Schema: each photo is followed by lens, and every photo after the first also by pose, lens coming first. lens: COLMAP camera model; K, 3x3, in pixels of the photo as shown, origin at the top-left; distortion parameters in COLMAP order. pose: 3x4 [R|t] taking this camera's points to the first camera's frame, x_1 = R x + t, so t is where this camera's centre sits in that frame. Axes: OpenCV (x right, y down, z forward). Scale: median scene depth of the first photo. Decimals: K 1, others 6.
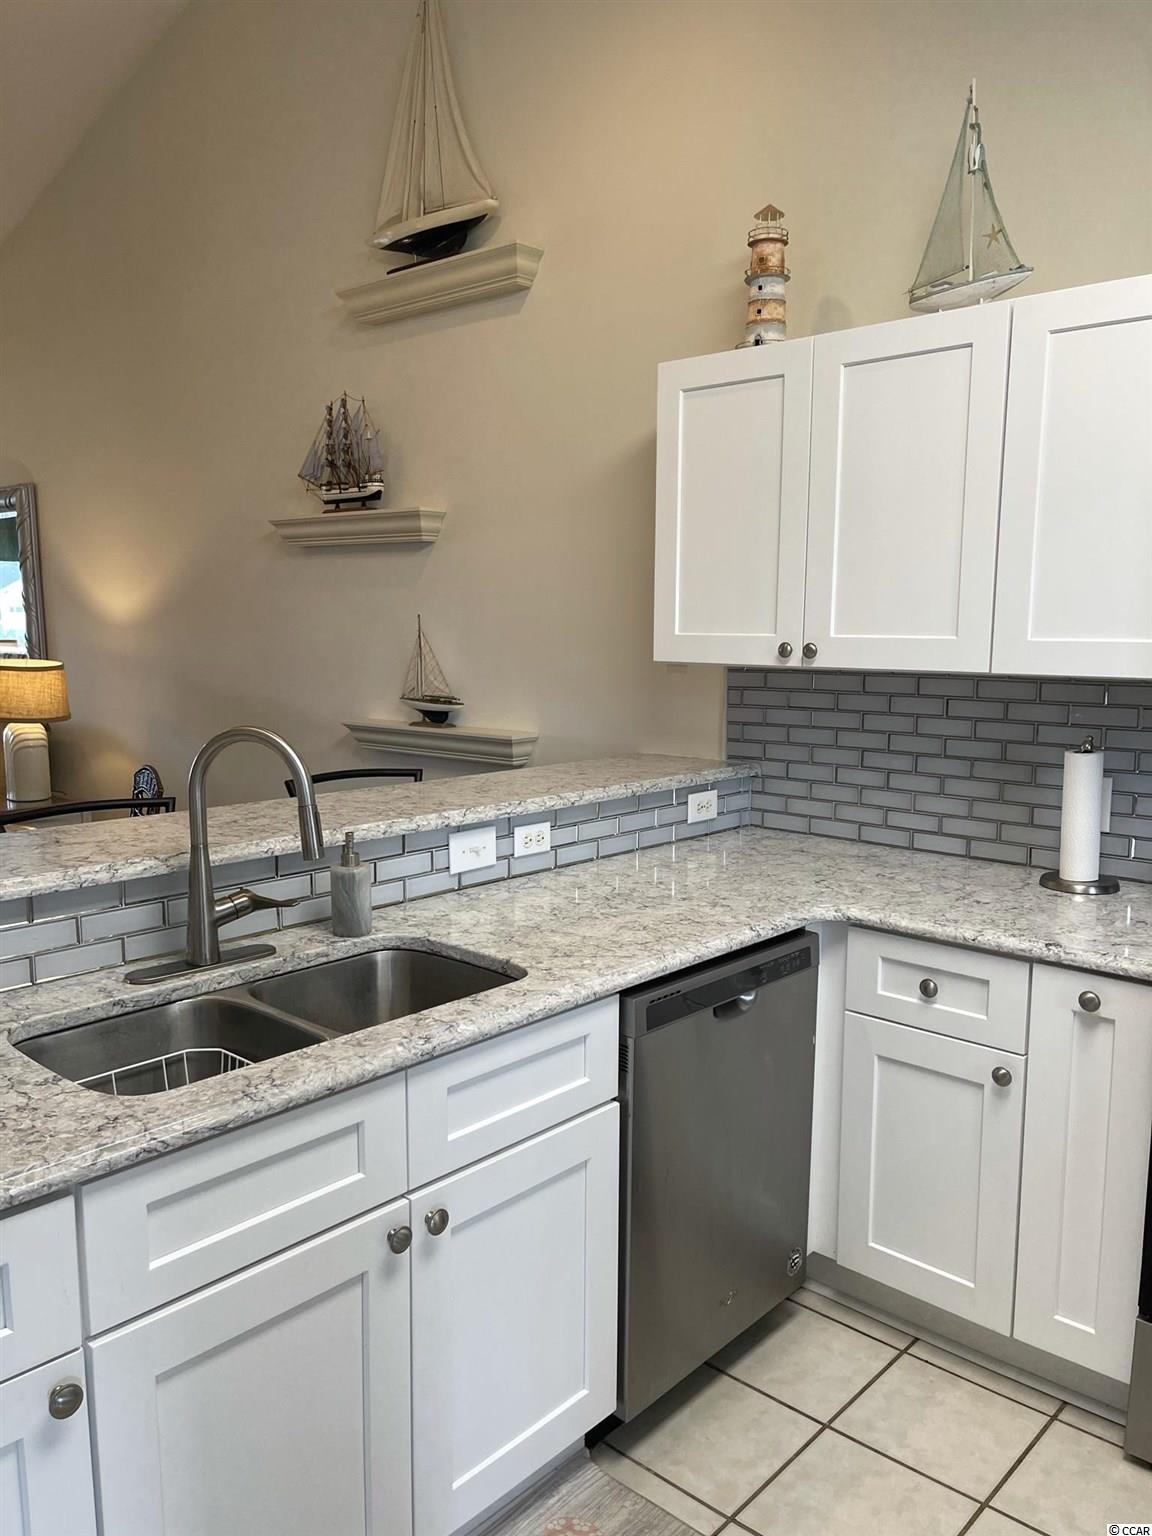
lens RADIAL K [[1158.0, 0, 607.0], [0, 1158.0, 768.4], [0, 0, 1]] dist [0.061522, -0.070096]
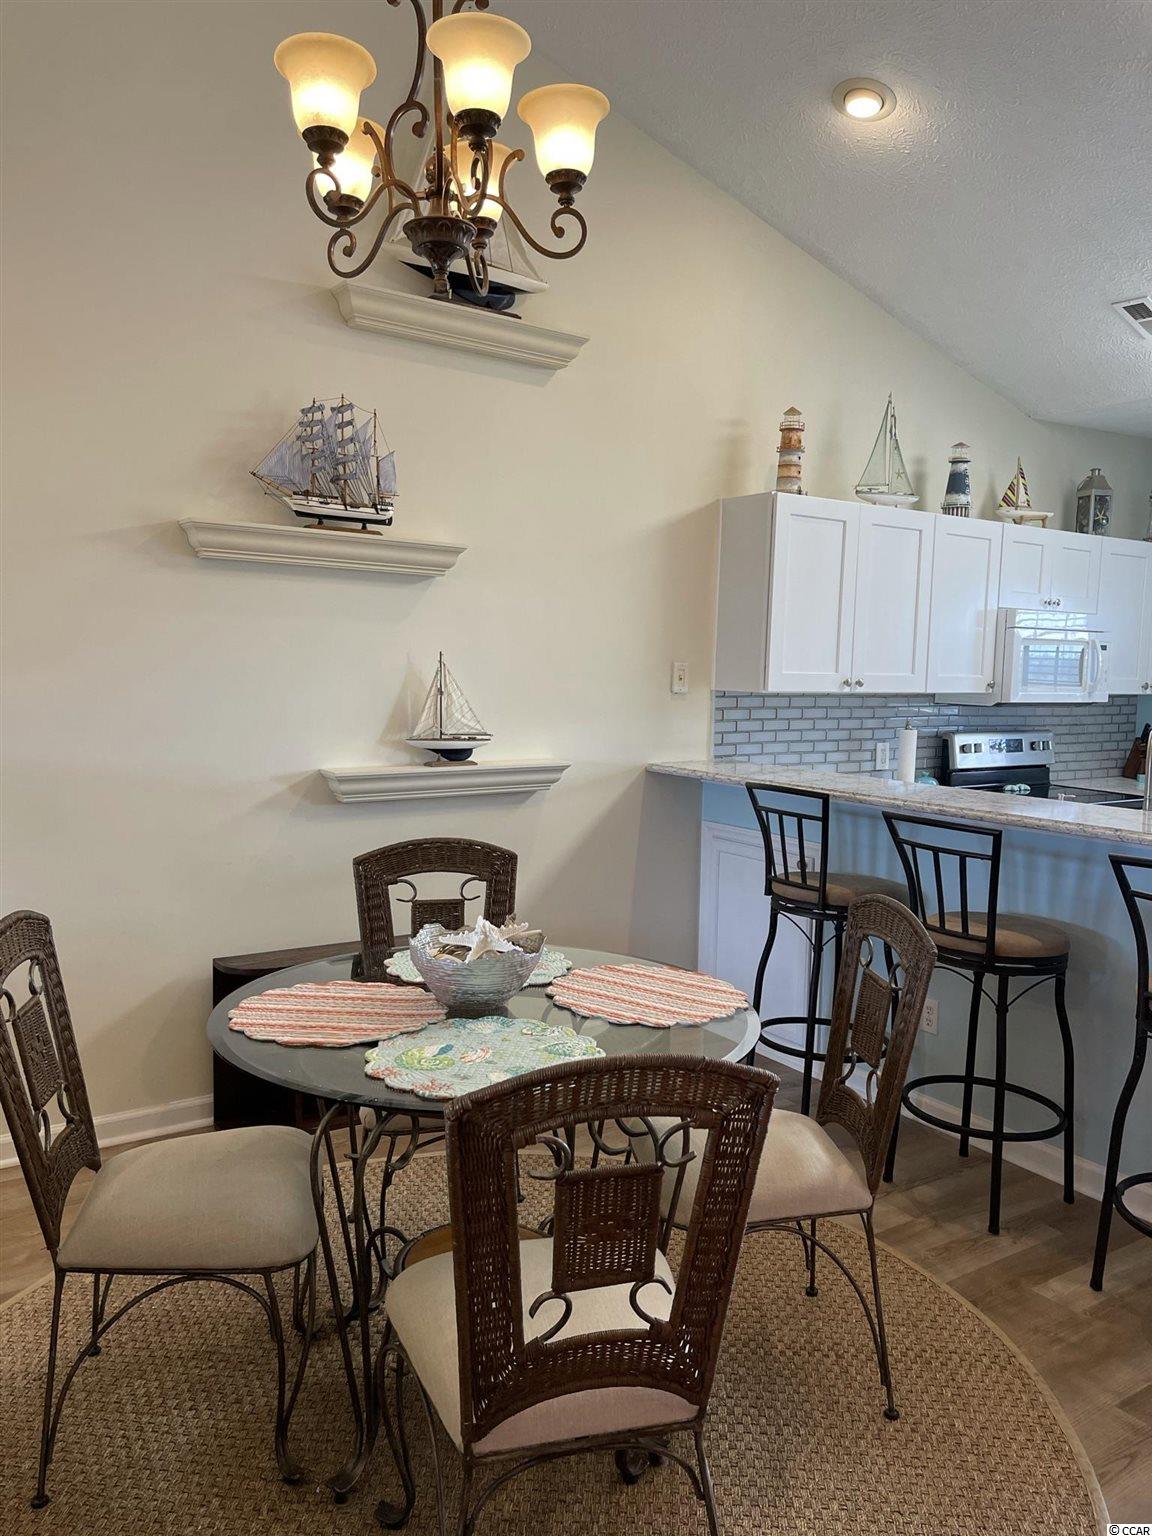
lens RADIAL K [[1158.0, 0, 565.4], [0, 1158.0, 760.8], [0, 0, 1]] dist [0.061522, -0.070096]
pose [[0.247828, -0.084314, 0.965128, -1.601747], [0.099645, 0.993141, 0.061175, -0.134384], [-0.963666, 0.081009, 0.254529, 0.979882]]
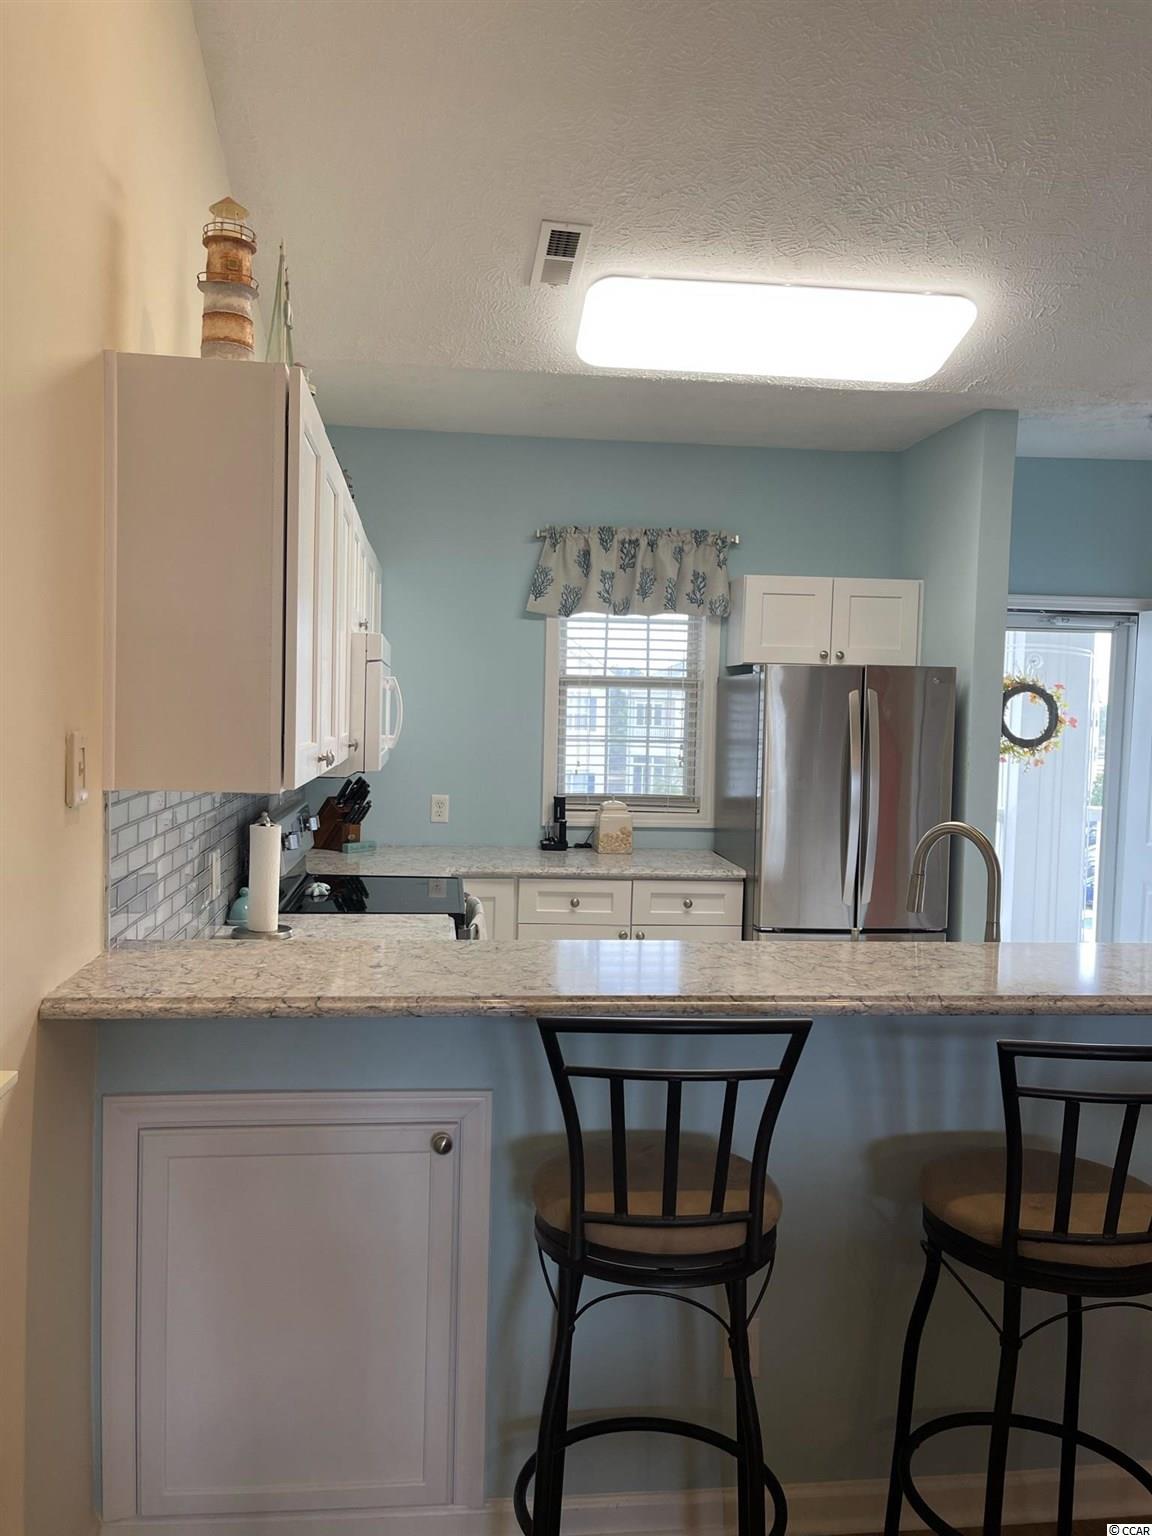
lens RADIAL K [[1158.0, 0, 561.5], [0, 1158.0, 774.6], [0, 0, 1]] dist [0.061522, -0.070096]
pose [[-0.736606, -0.063146, 0.673368, -0.599098], [0.056842, 0.986329, 0.154674, -0.222364], [-0.673929, 0.152210, -0.722946, 1.546415]]
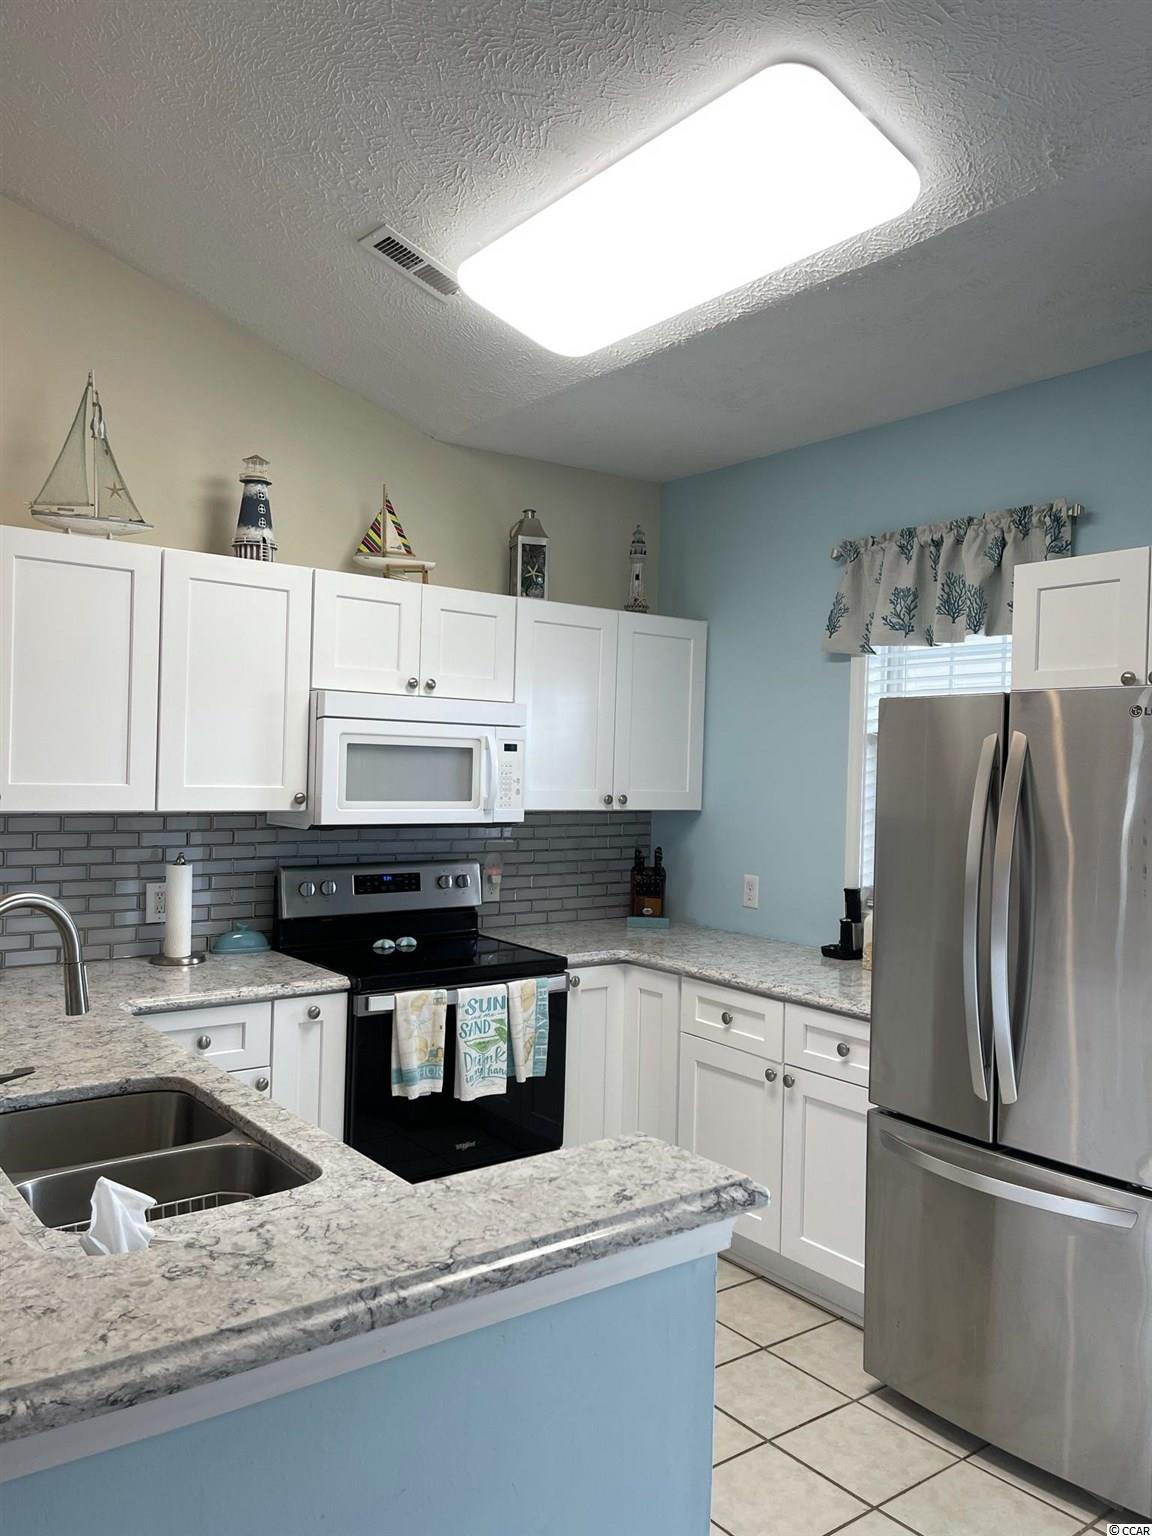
lens RADIAL K [[1158.0, 0, 573.1], [0, 1158.0, 772.0], [0, 0, 1]] dist [0.061522, -0.070096]
pose [[0.185085, -0.005274, 0.982708, -0.816264], [0.100125, 0.994883, -0.013519, -0.053881], [-0.977609, 0.100896, 0.184666, 0.241370]]
